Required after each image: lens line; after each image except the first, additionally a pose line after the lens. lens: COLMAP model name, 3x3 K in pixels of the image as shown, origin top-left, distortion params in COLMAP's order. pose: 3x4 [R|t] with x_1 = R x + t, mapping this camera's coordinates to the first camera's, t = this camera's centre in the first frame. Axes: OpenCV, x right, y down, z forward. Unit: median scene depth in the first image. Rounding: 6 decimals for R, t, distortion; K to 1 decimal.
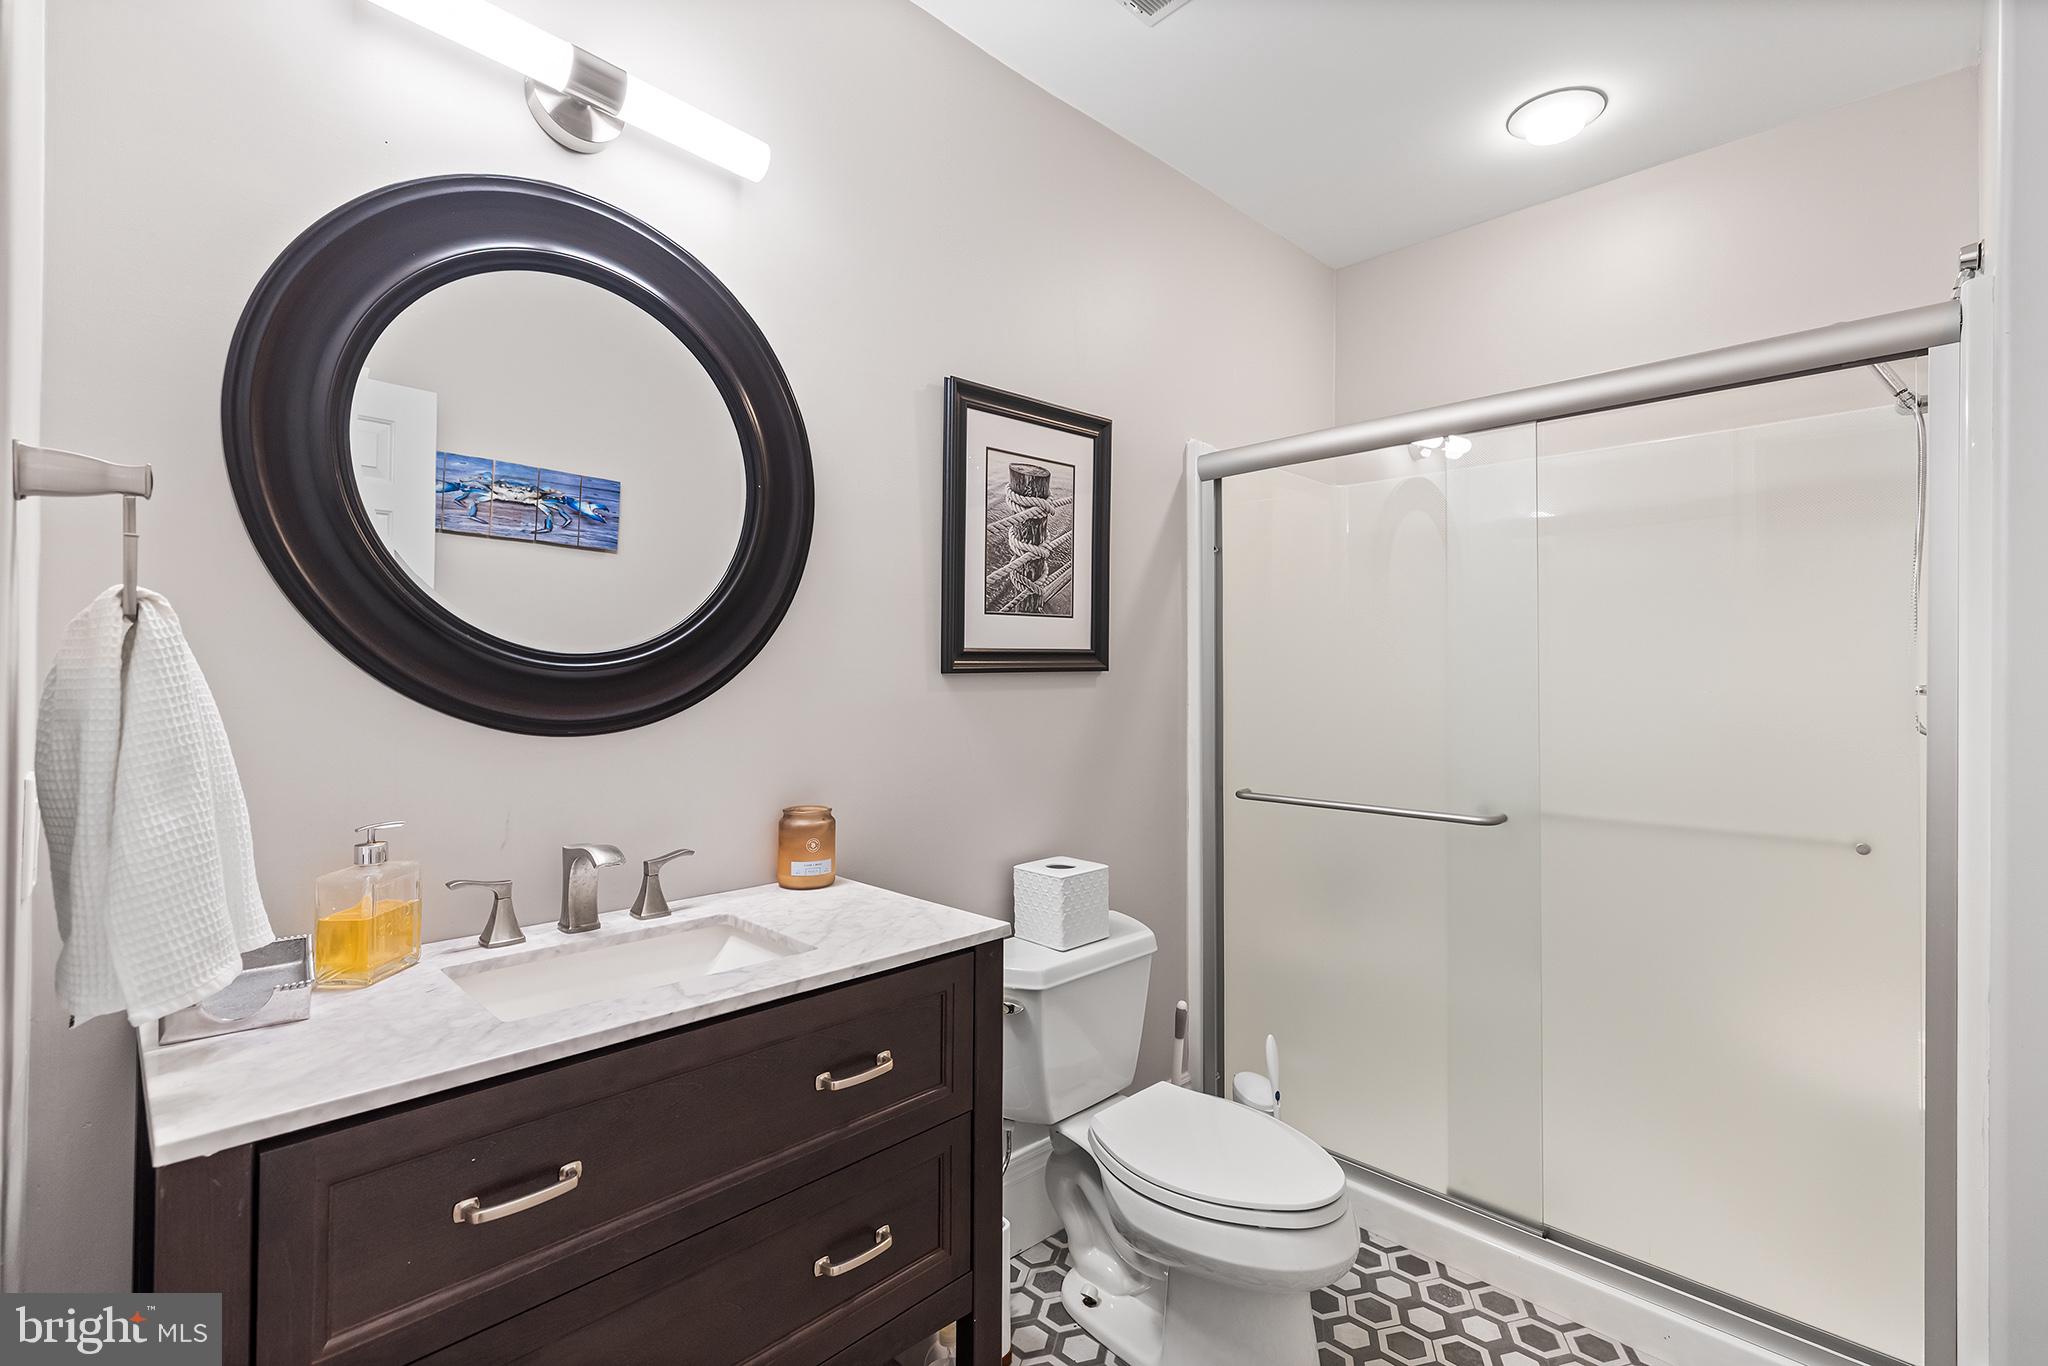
lens RADIAL K [[928.7, 0, 1025.0], [0, 928.7, 672.0], [0, 0, 1]] dist [-0.001614, -0.000152]
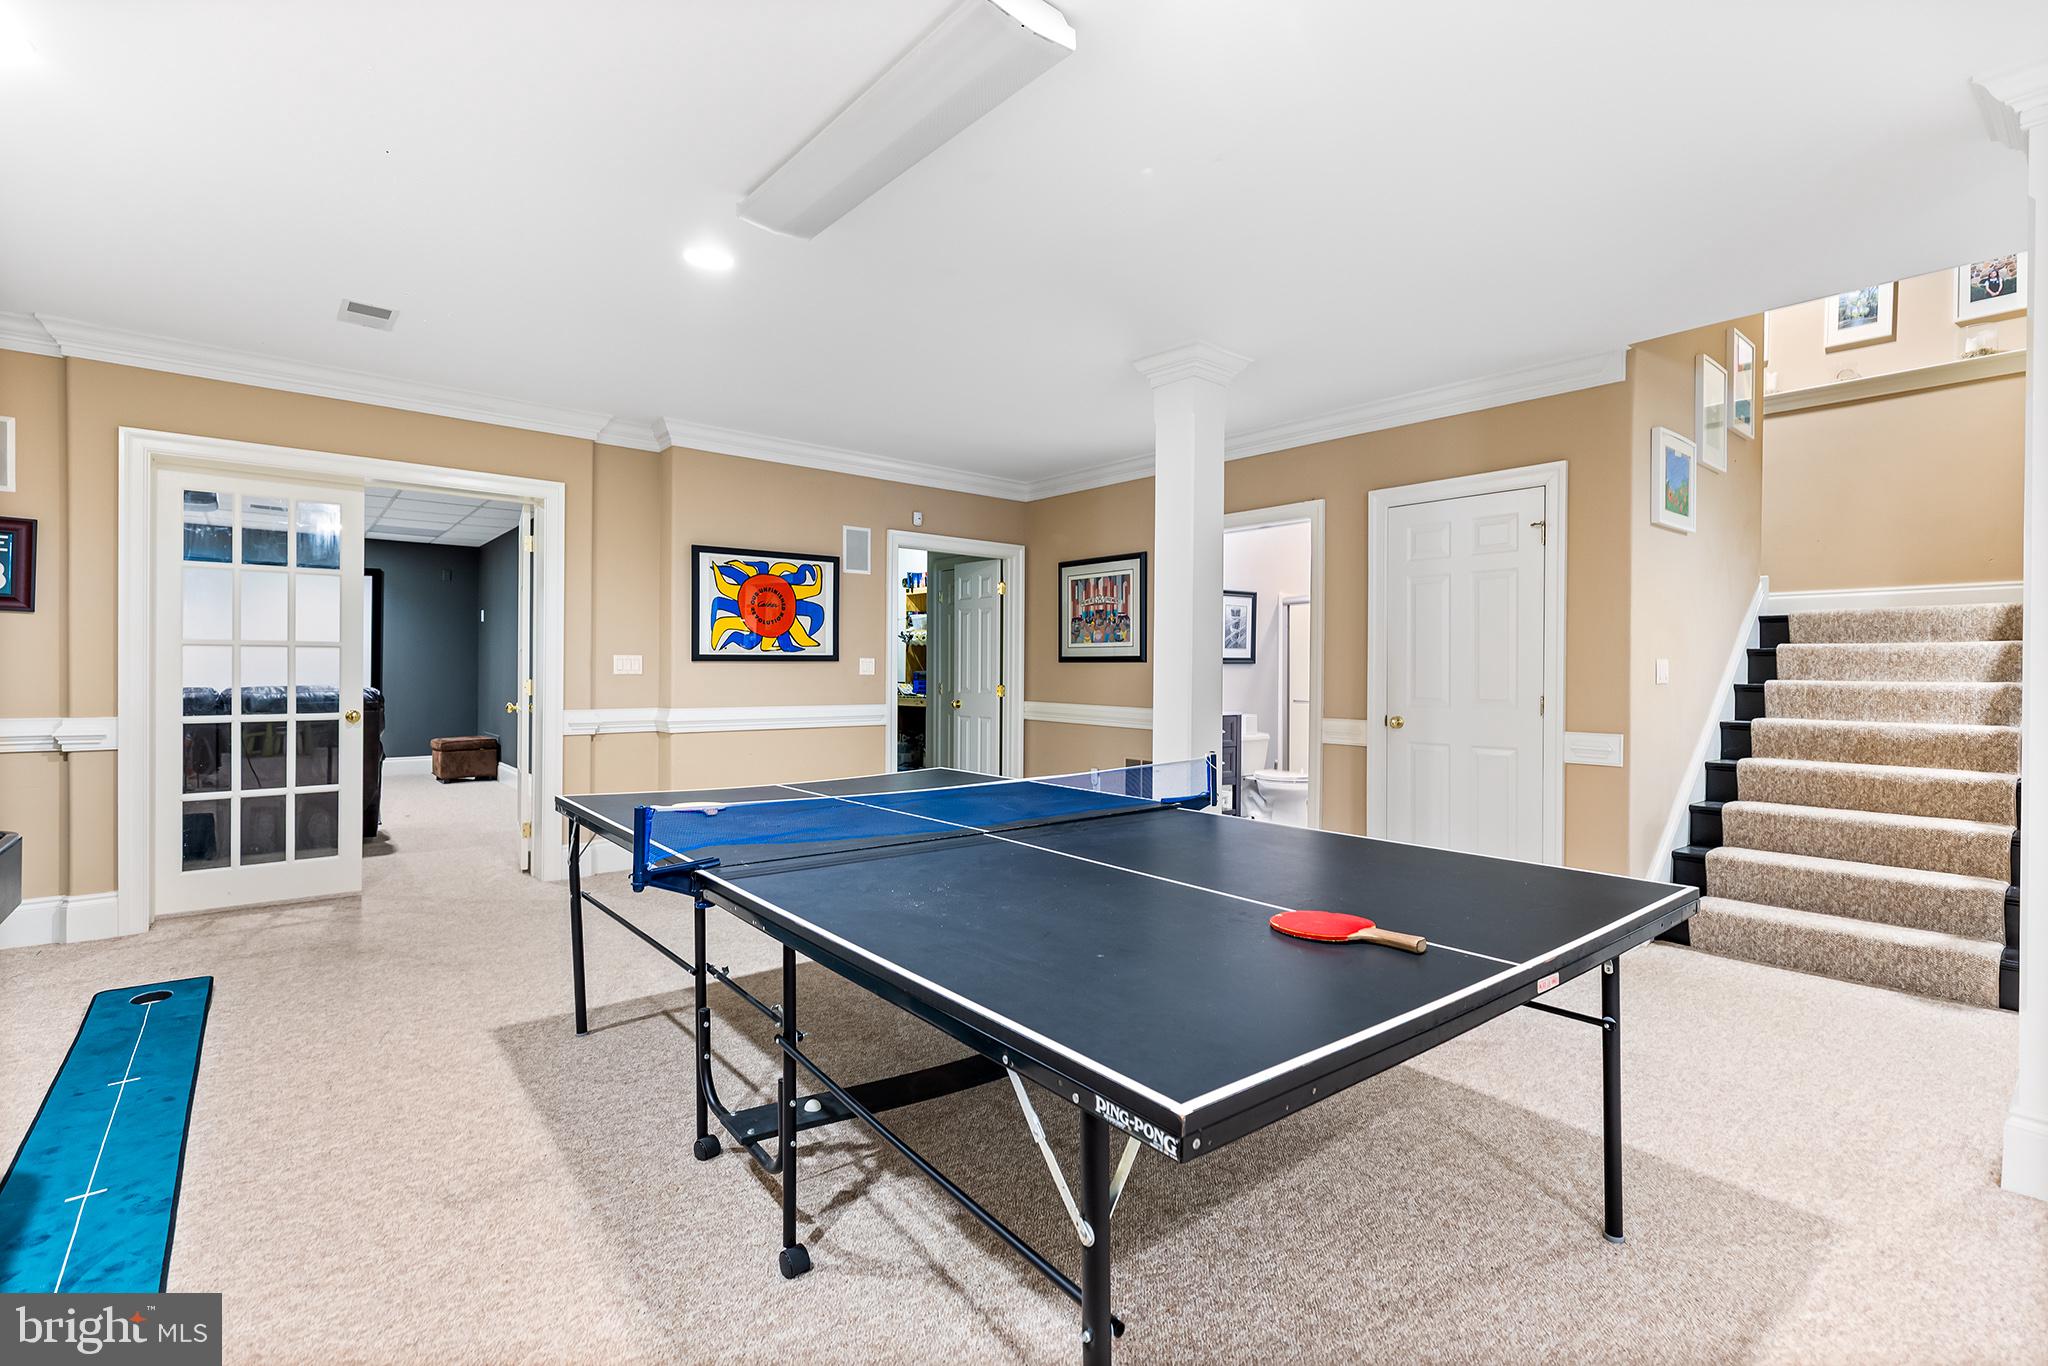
lens RADIAL K [[928.7, 0, 1023.1], [0, 928.7, 671.6], [0, 0, 1]] dist [-0.001614, -0.000152]
pose [[0.995781, 0.000792, -0.091755, -0.490522], [-0.000805, 1.000000, -0.000108, 0.031106], [0.091755, 0.000182, 0.995782, -2.716629]]
